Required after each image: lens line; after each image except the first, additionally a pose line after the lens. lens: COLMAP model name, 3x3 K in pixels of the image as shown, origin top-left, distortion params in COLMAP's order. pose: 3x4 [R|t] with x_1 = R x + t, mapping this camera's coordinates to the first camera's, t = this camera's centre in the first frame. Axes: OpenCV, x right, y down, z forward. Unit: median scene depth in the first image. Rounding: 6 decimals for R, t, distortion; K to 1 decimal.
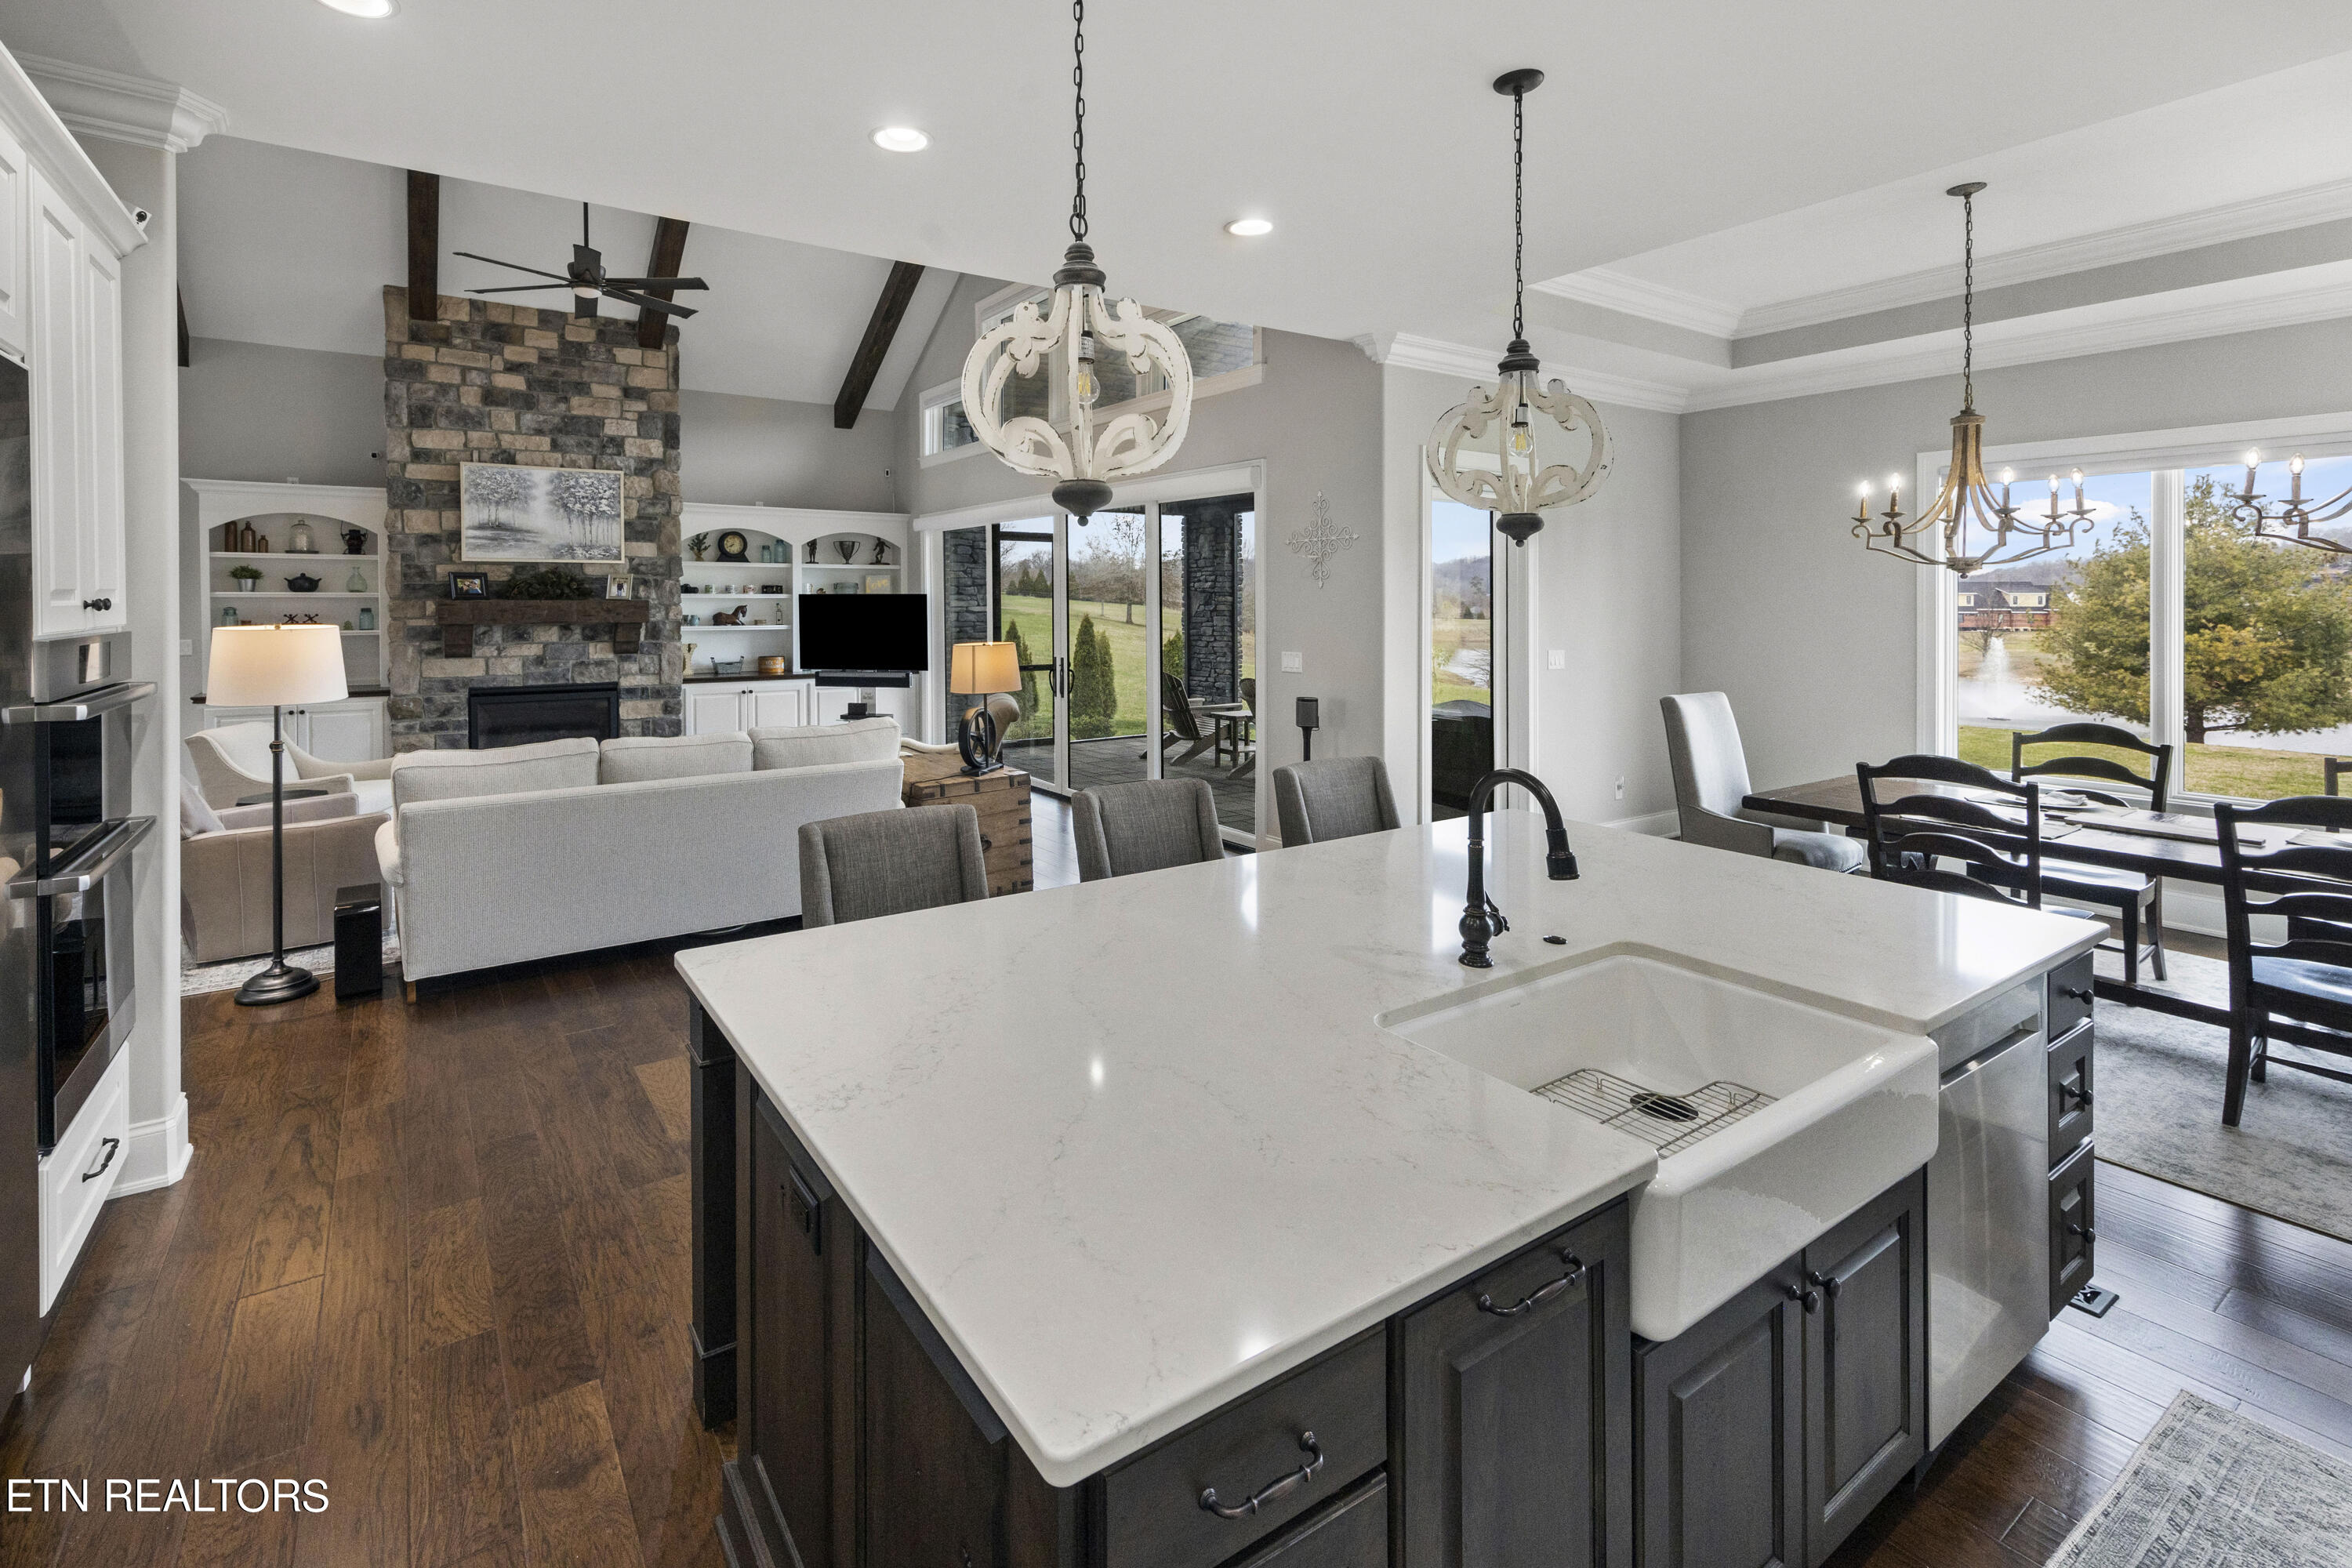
lens RADIAL K [[1237.8, 0, 1080.7], [0, 1237.8, 632.5], [0, 0, 1]] dist [0.008169, 0.000928]
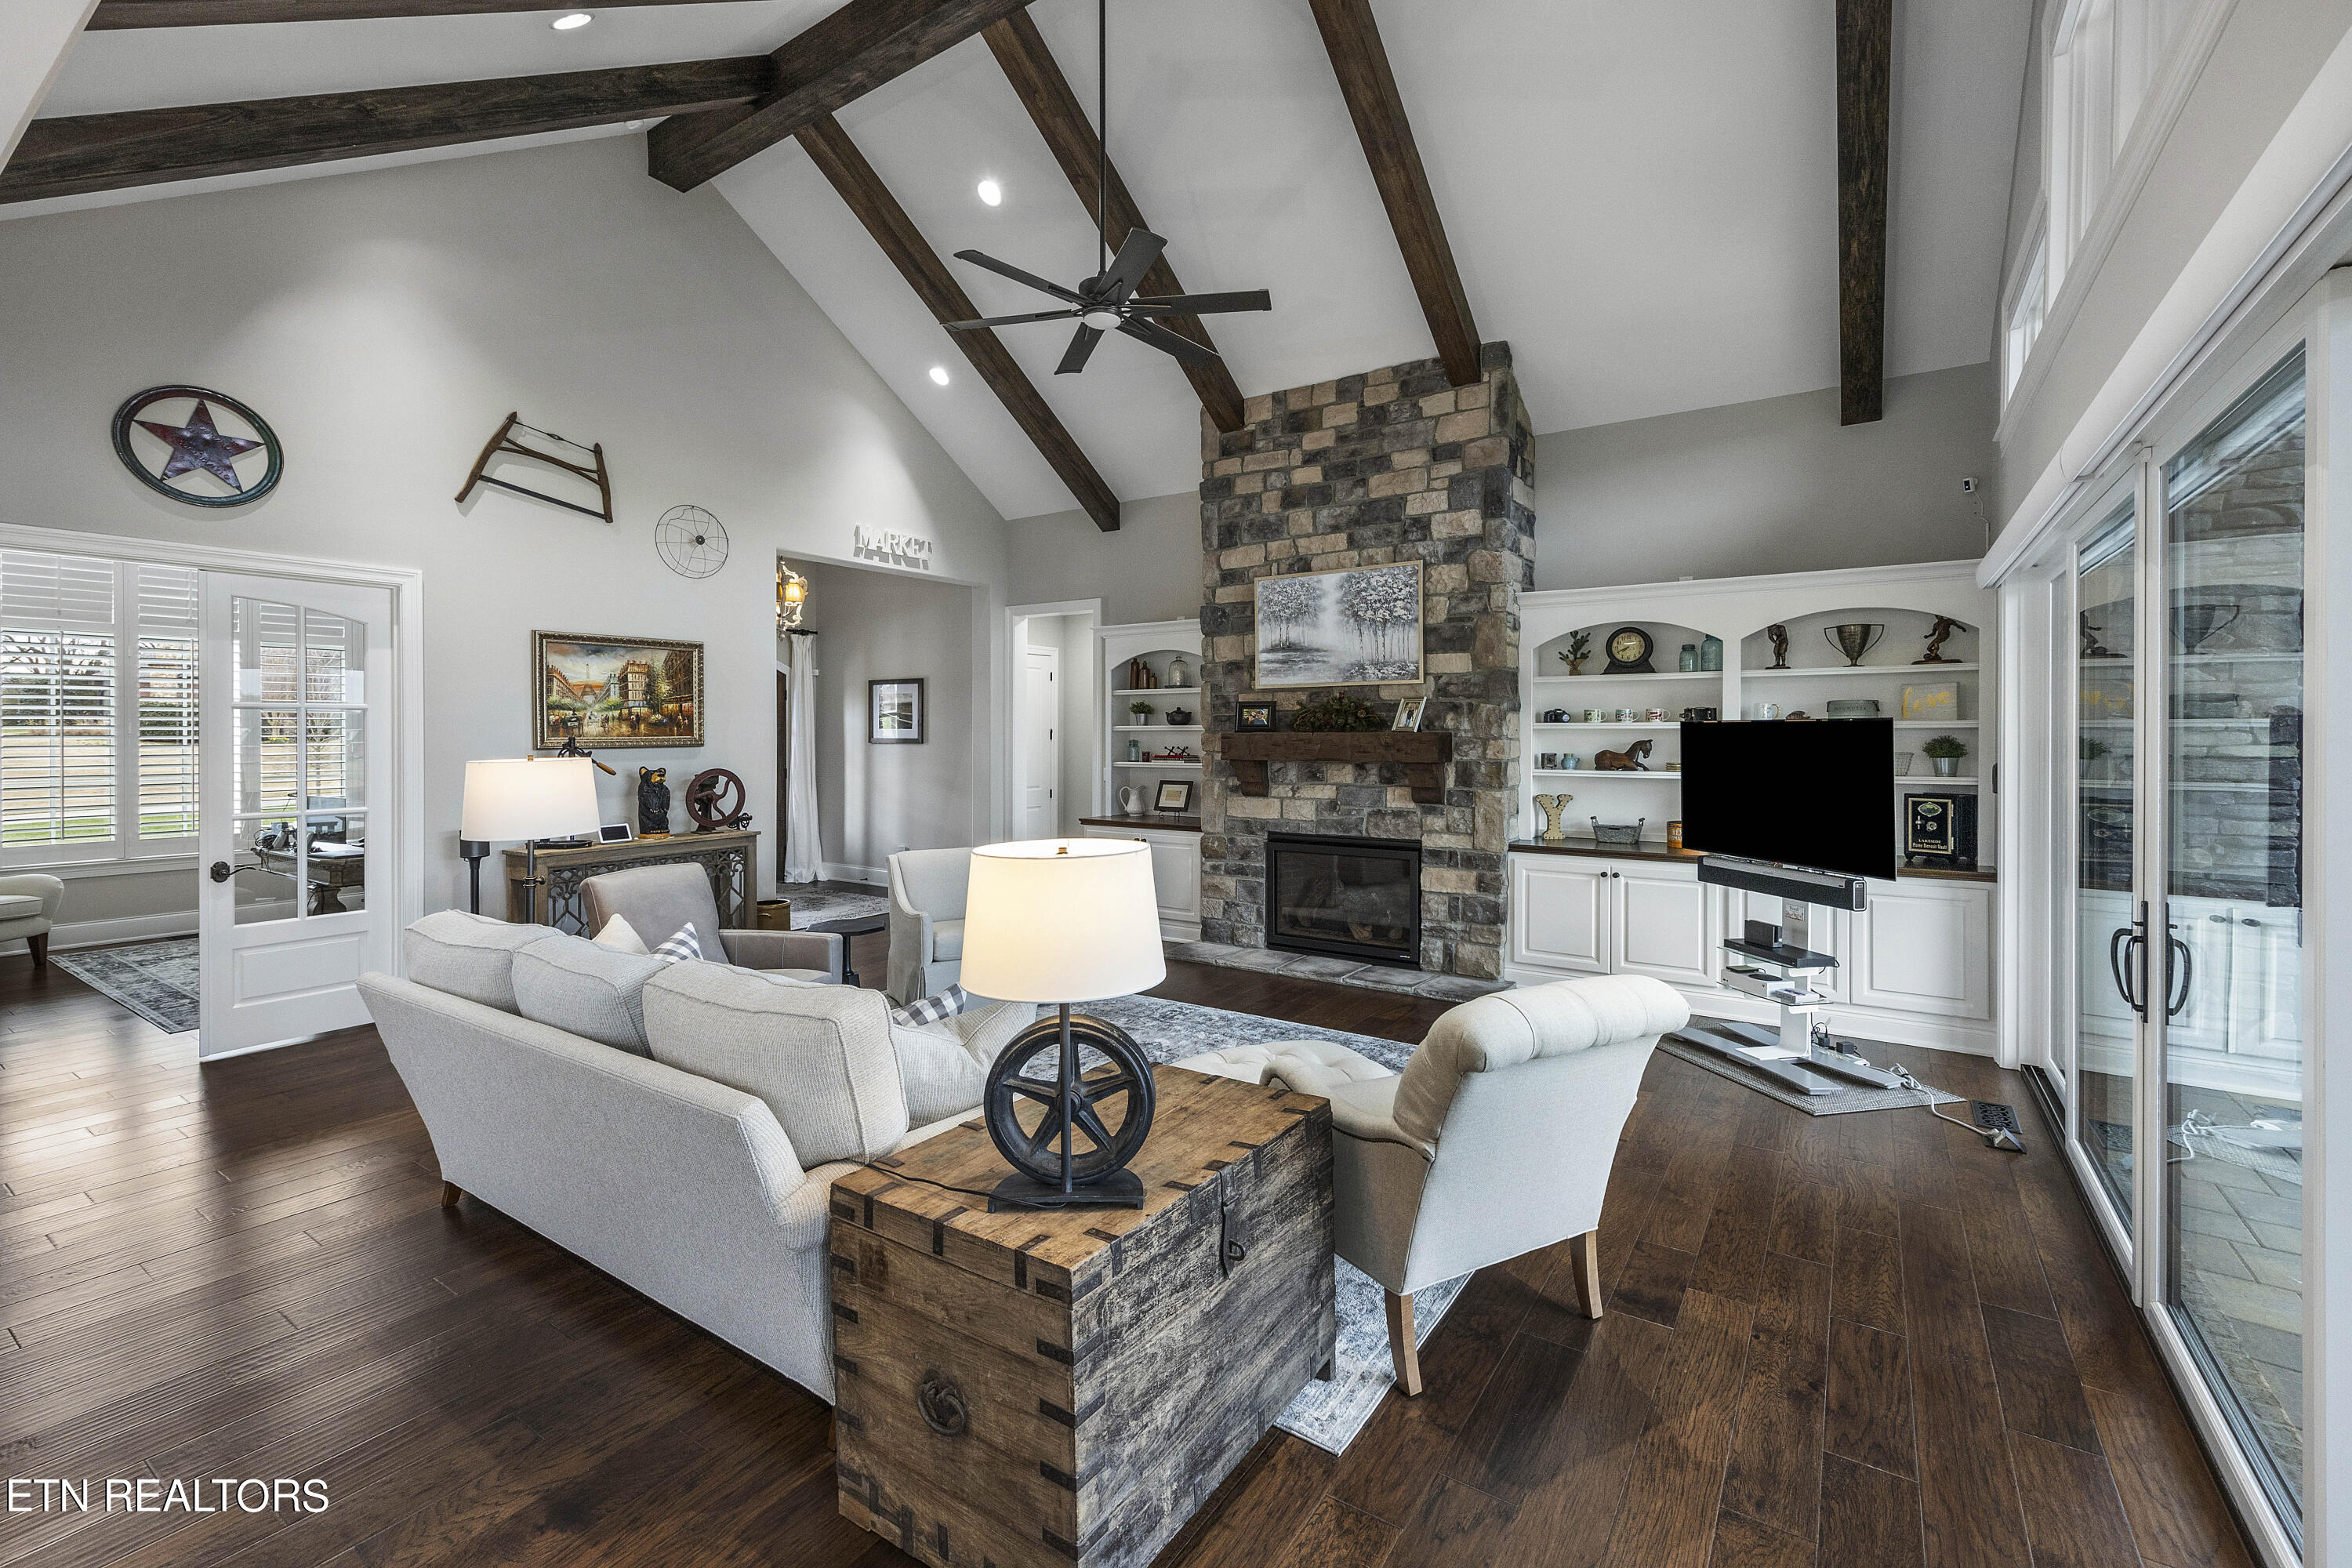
lens RADIAL K [[1005.2, 0, 1162.0], [0, 1005.2, 745.6], [0, 0, 1]] dist [-0.002744, 0.001038]
pose [[0.335984, 0.010698, -0.941807, 0.152693], [-0.024622, 0.999694, 0.002572, -0.015929], [0.941546, 0.022325, 0.336144, 0.656632]]
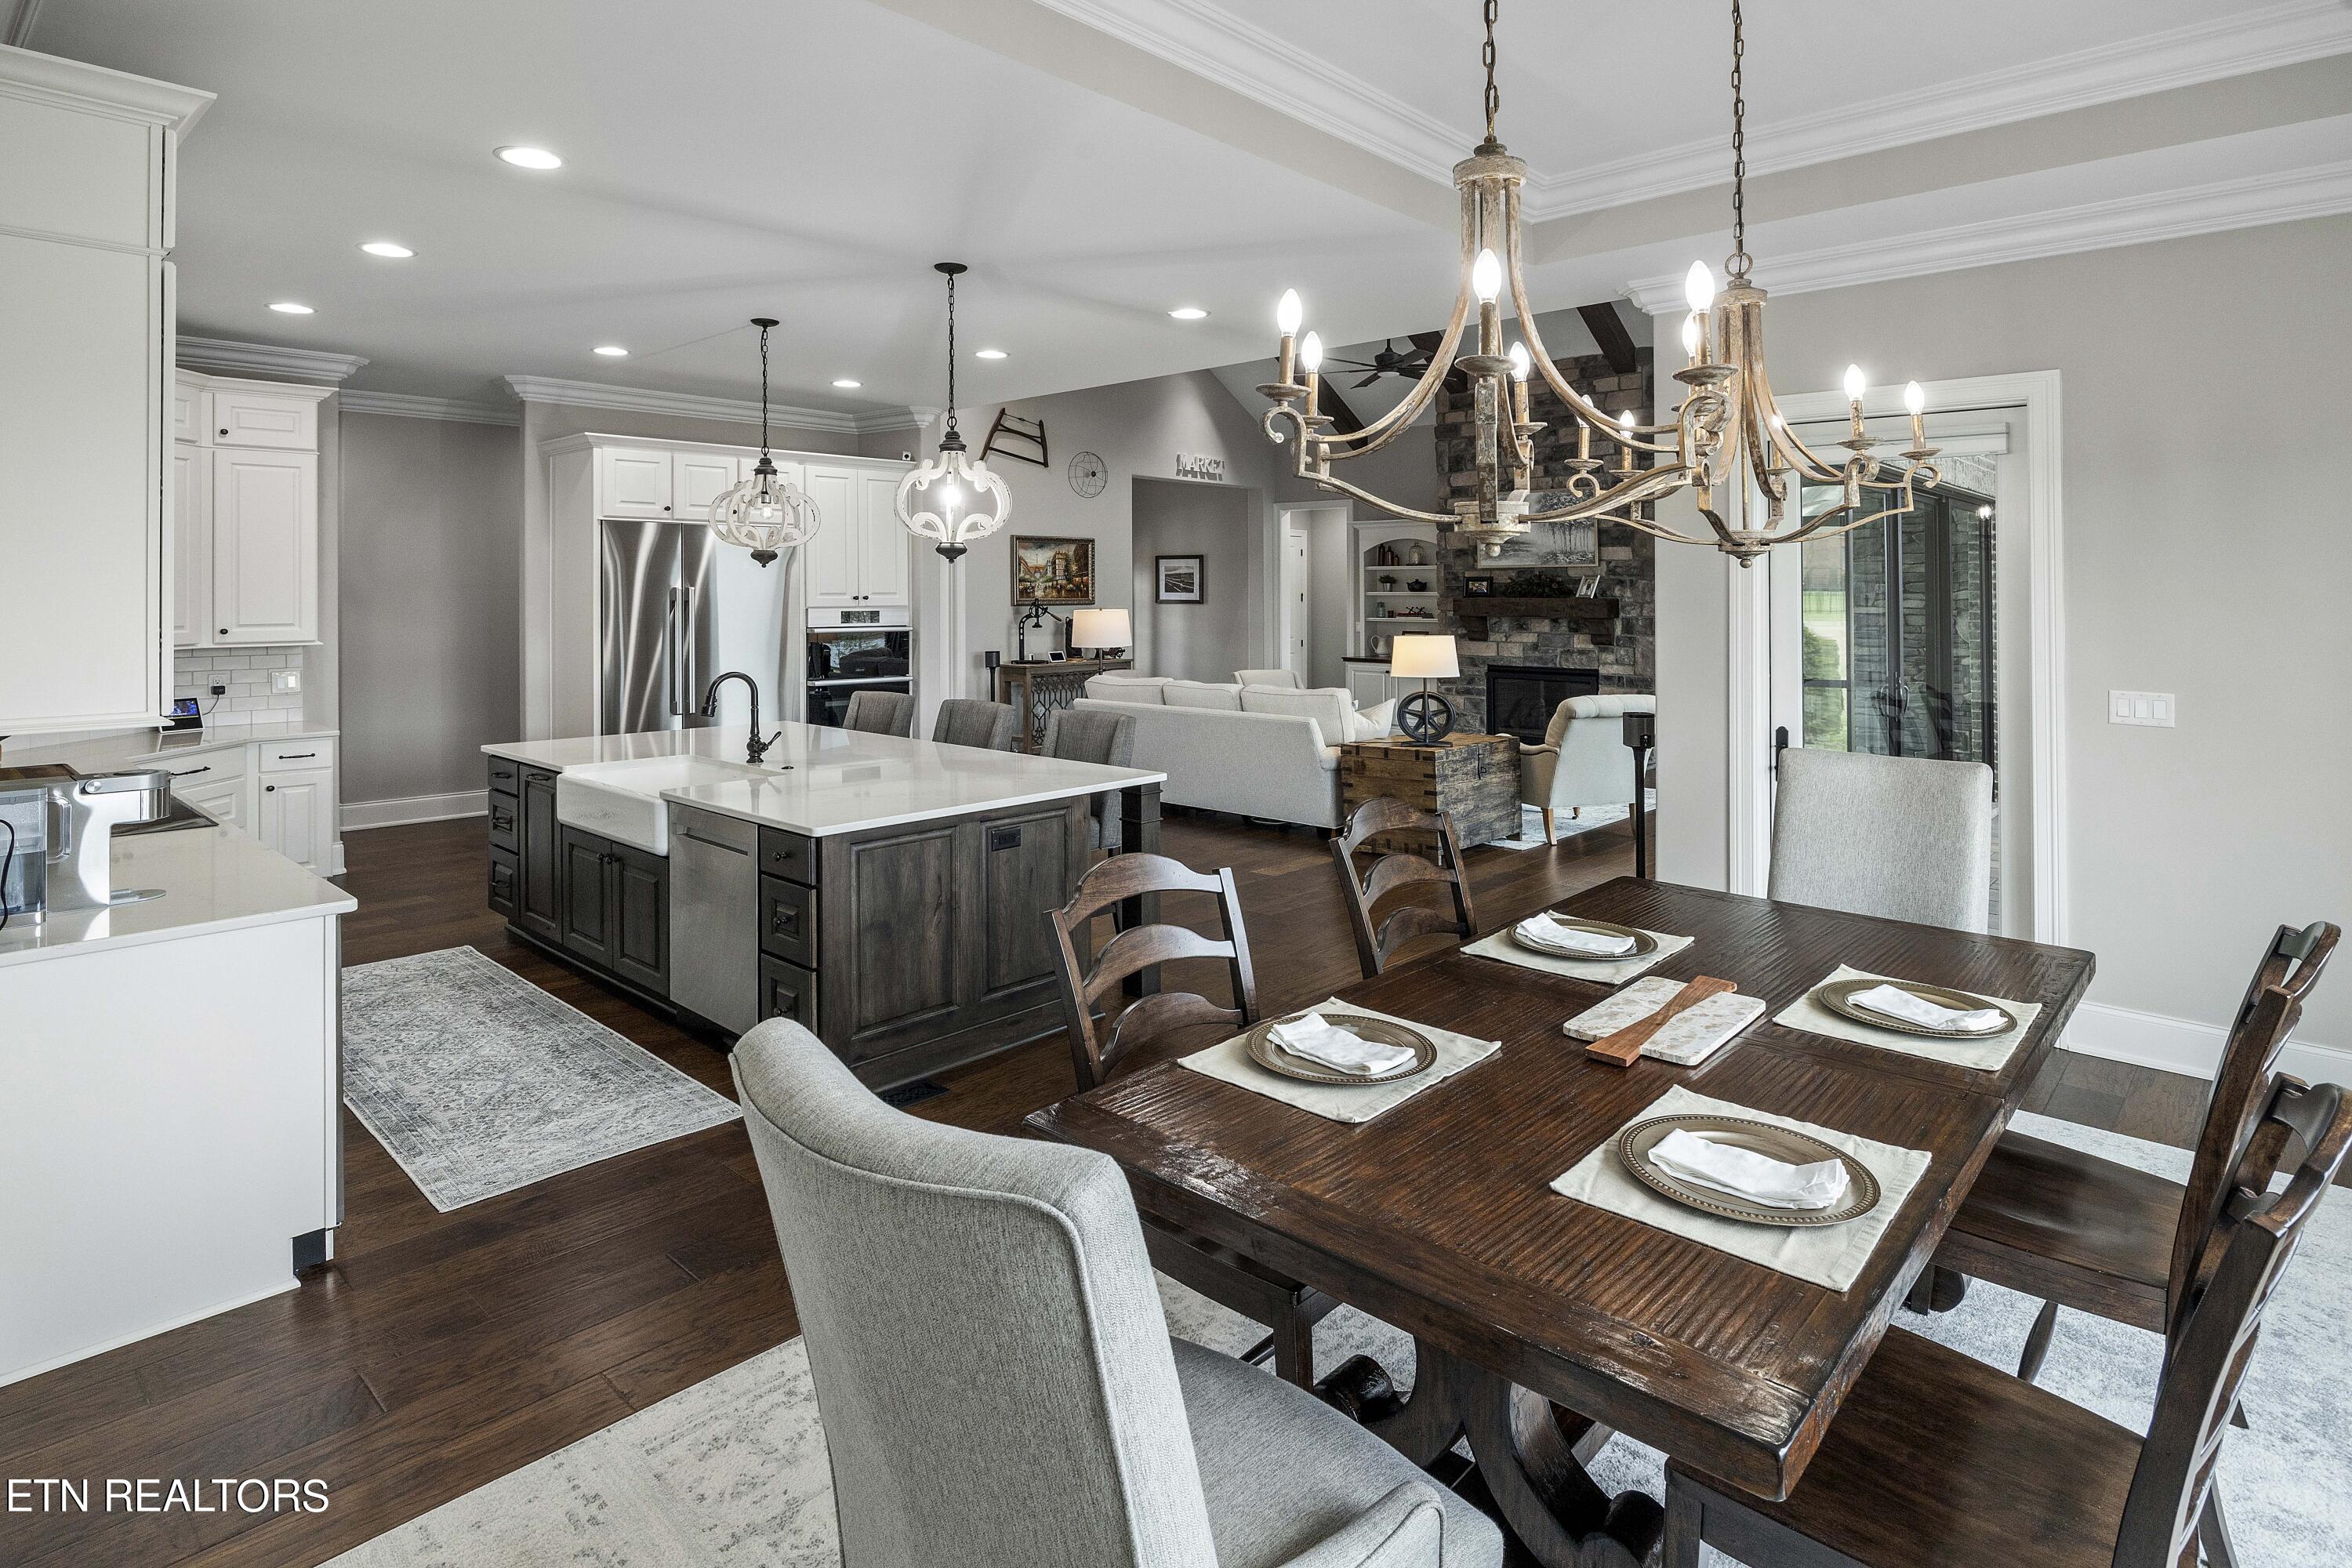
lens RADIAL K [[1262.9, 0, 909.6], [0, 1262.9, 560.2], [0, 0, 1]] dist [-0.018732, -0.001111]
pose [[0.031268, -0.025191, -0.999194, 0.781642], [-0.029870, 0.999212, -0.026126, -0.012014], [0.999065, 0.030663, 0.030491, 0.332998]]
